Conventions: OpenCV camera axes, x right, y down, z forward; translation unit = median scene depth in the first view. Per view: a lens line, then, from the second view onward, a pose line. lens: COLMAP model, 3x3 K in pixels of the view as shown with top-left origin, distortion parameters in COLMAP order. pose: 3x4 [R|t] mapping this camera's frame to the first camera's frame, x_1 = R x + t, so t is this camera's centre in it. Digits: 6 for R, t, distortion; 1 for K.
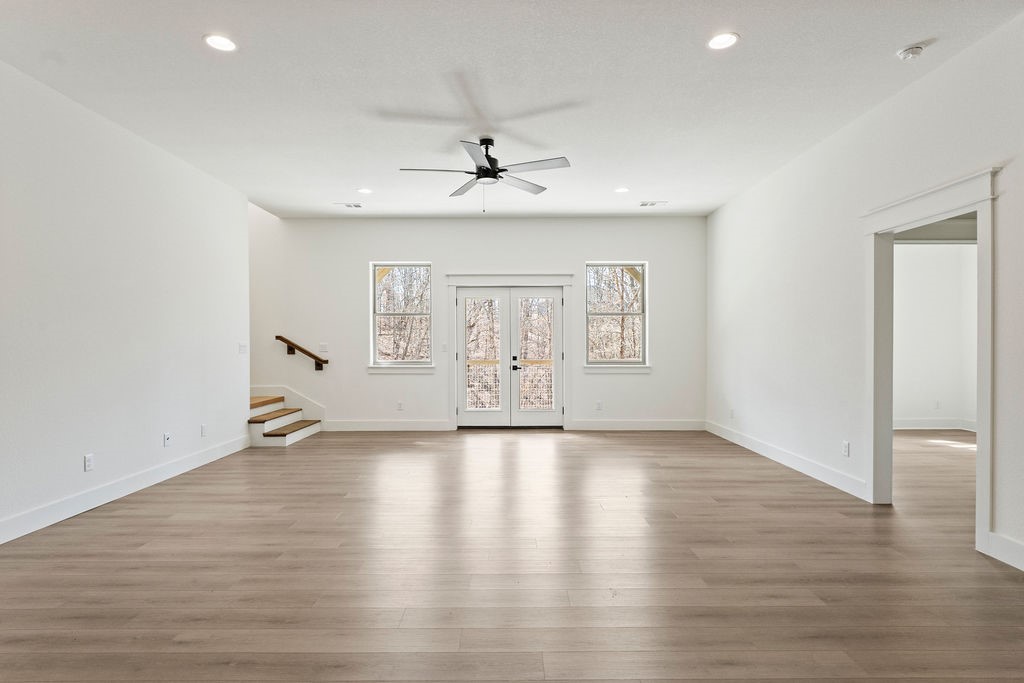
lens RADIAL K [[524.8, 0, 503.5], [0, 524.8, 353.6], [0, 0, 1]] dist [0.001616, -0.000360]
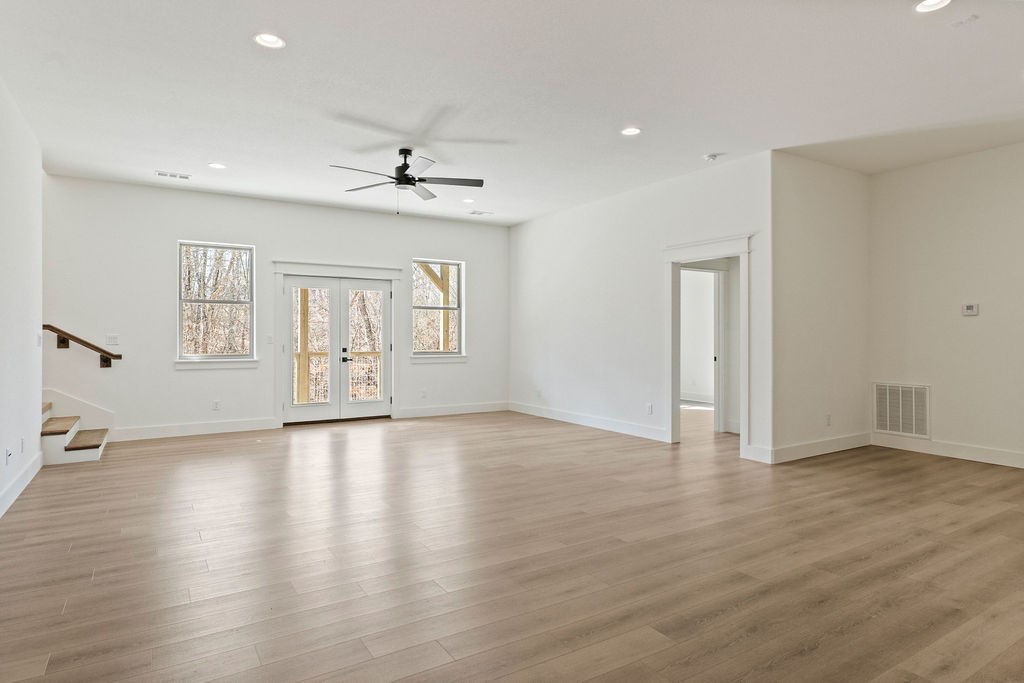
lens RADIAL K [[573.5, 0, 492.0], [0, 573.5, 340.5], [0, 0, 1]] dist [-0.001213, -0.000527]
pose [[0.856529, -0.002749, 0.516091, -0.302363], [0.008039, 0.999936, -0.008016, 0.002086], [-0.516036, 0.011015, 0.856496, -0.070440]]
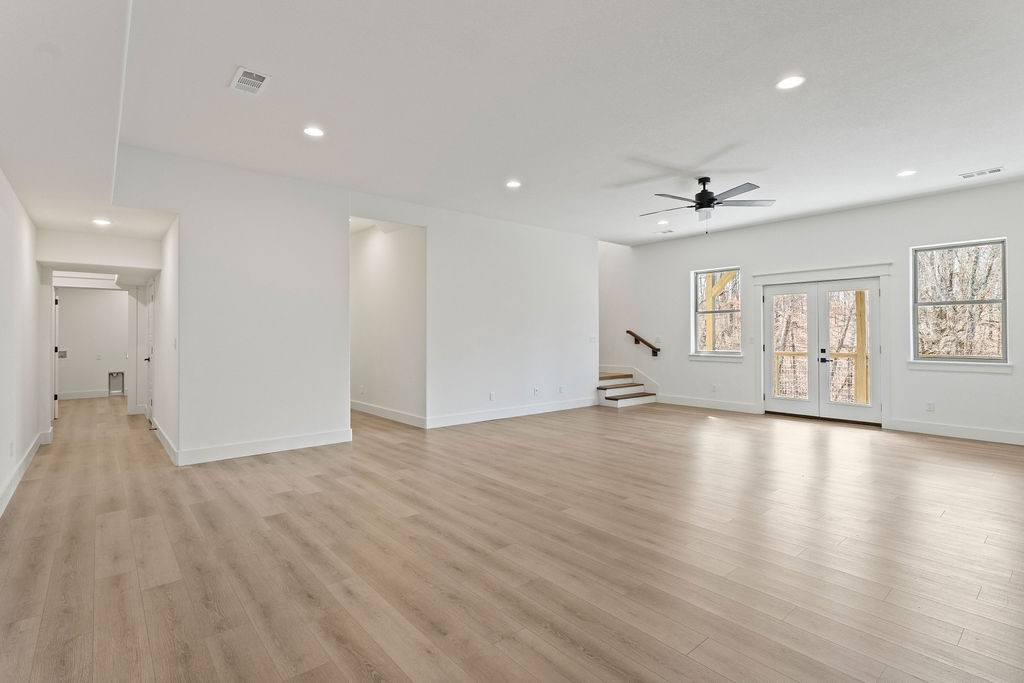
lens RADIAL K [[474.7, 0, 512.0], [0, 474.7, 341.5], [0, 0, 1]] dist [0.000367, -0.000034]
pose [[0.655399, 0.009815, -0.755219, 0.327470], [-0.013546, 0.999907, 0.001240, -0.002234], [0.755161, 0.009418, 0.655472, -0.066527]]
